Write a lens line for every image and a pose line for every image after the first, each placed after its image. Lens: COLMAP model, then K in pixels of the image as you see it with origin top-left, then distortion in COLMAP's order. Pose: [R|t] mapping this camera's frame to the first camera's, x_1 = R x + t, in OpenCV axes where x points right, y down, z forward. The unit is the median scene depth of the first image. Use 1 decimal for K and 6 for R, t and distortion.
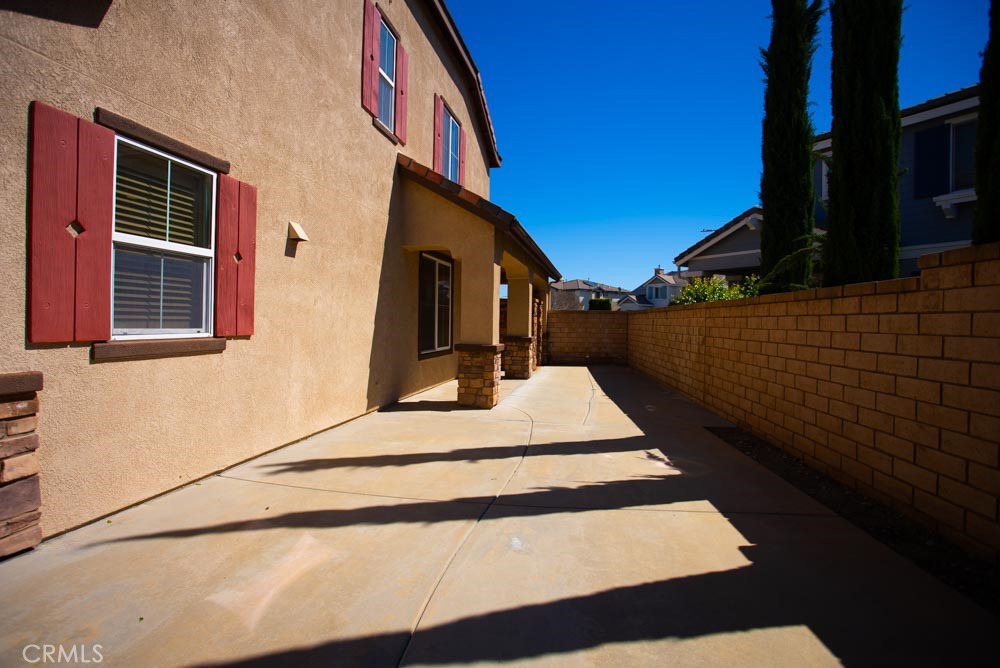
lens RADIAL K [[495.3, 0, 497.5], [0, 495.3, 327.7], [0, 0, 1]] dist [-0.068704, 0.029993]
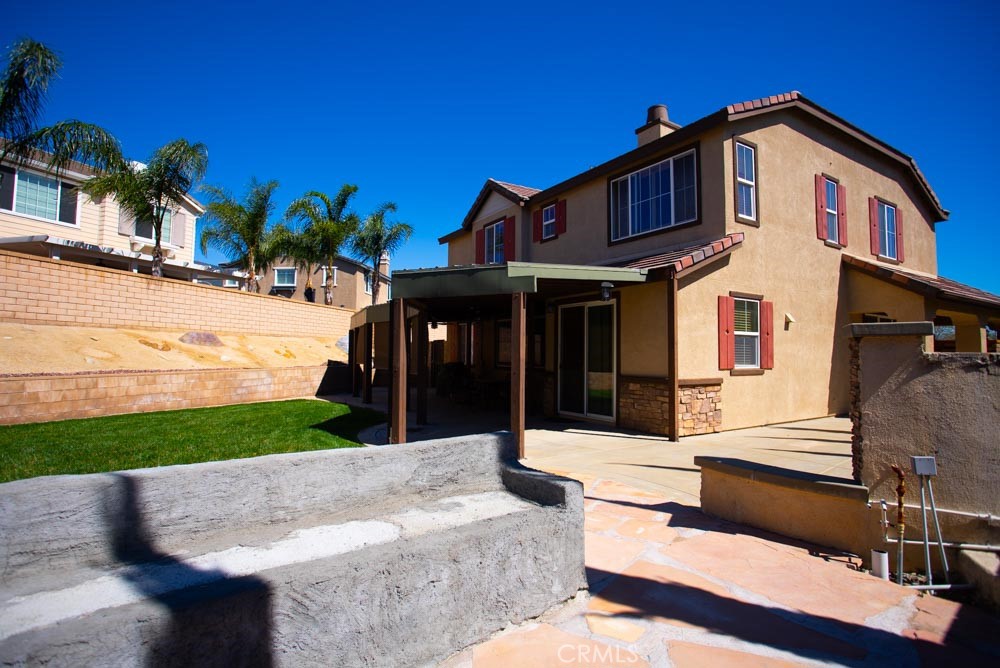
lens RADIAL K [[495.3, 0, 489.5], [0, 495.3, 327.7], [0, 0, 1]] dist [-0.068704, 0.029993]
pose [[0.678487, -0.046216, -0.733157, 0.224153], [-0.010874, 0.997278, -0.072928, 0.006211], [0.734532, 0.057453, 0.676138, -1.289826]]
